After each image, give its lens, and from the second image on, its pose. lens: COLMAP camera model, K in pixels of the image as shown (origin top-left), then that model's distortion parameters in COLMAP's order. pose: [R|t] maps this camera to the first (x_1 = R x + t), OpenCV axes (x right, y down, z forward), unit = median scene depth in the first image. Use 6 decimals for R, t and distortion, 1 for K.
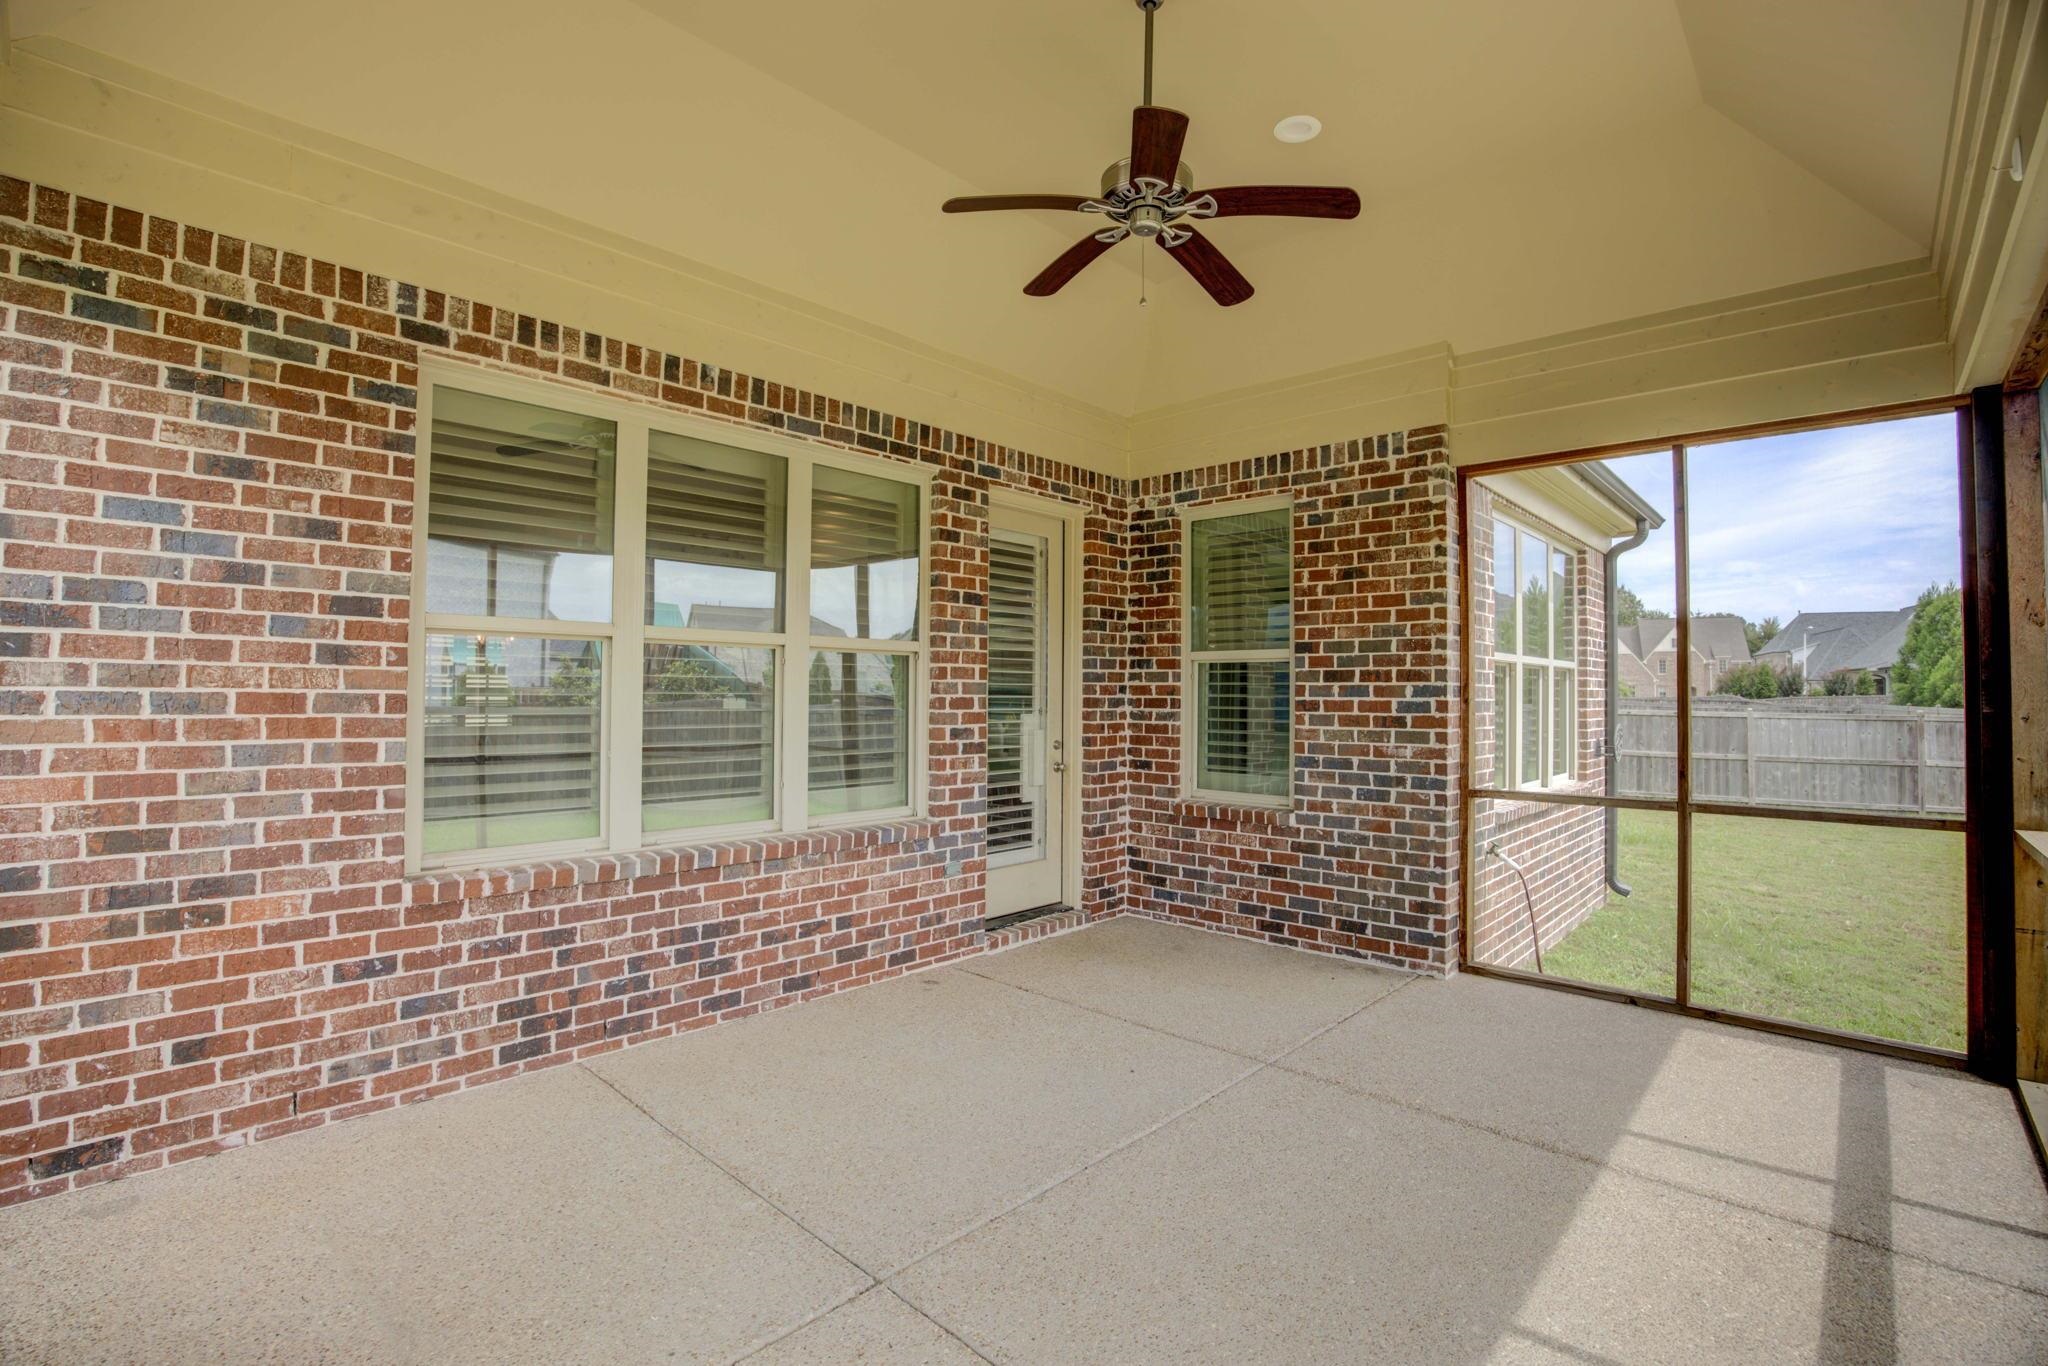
lens RADIAL K [[948.0, 0, 1030.4], [0, 948.0, 679.8], [0, 0, 1]] dist [-0.000311, 0.001969]
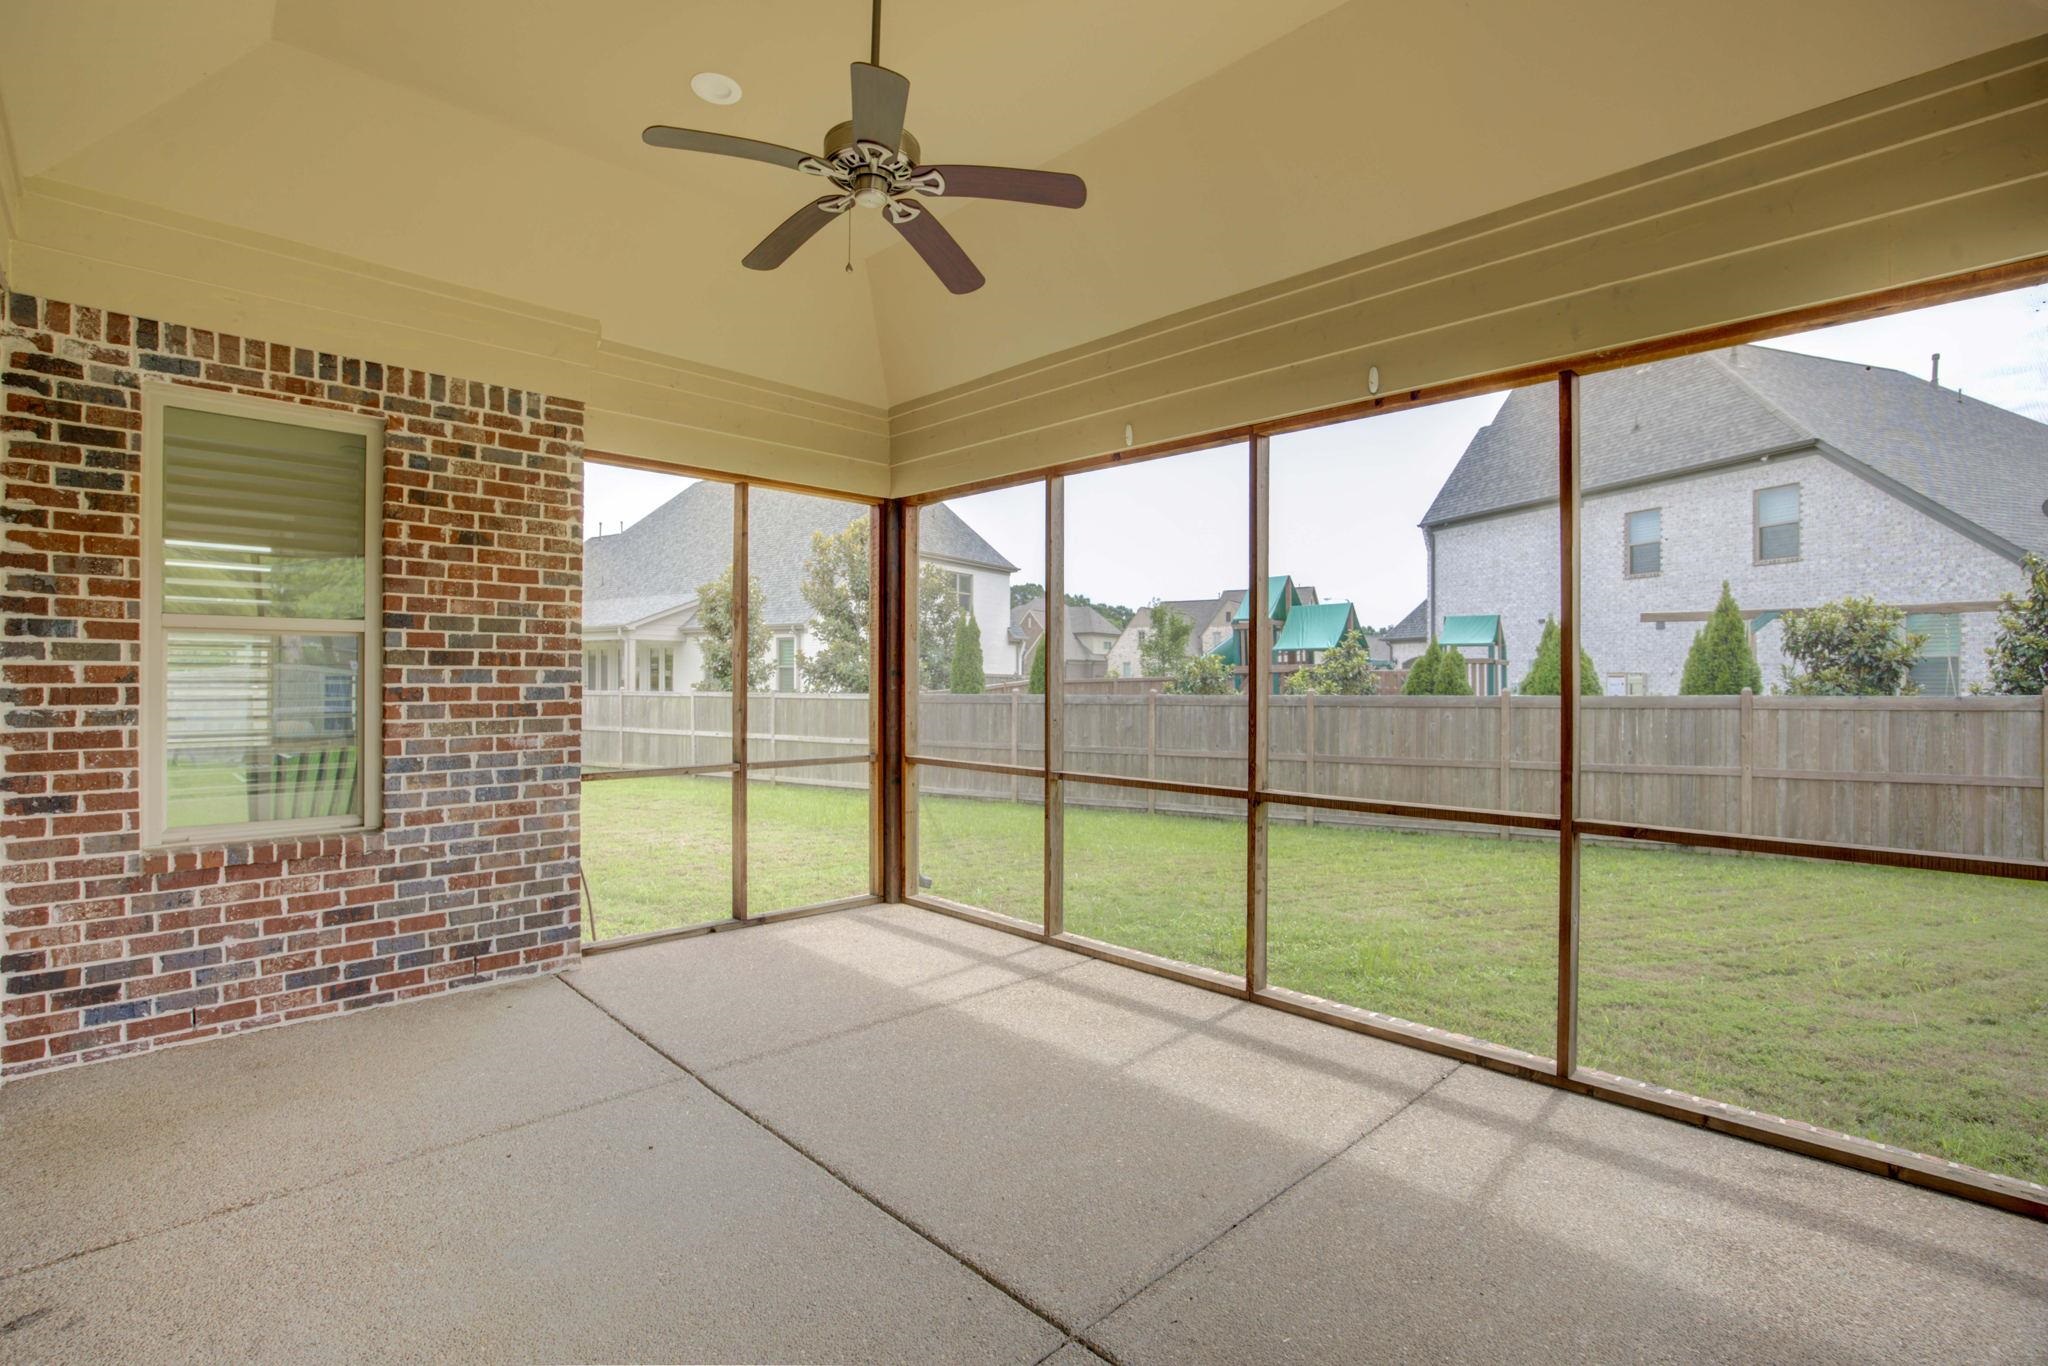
lens RADIAL K [[948.0, 0, 1030.1], [0, 948.0, 682.7], [0, 0, 1]] dist [-0.000311, 0.001969]
pose [[0.079372, -0.012894, 0.996762, -0.473751], [-0.020913, 0.999675, 0.014597, -0.005251], [-0.996626, -0.022003, 0.079076, 0.430176]]
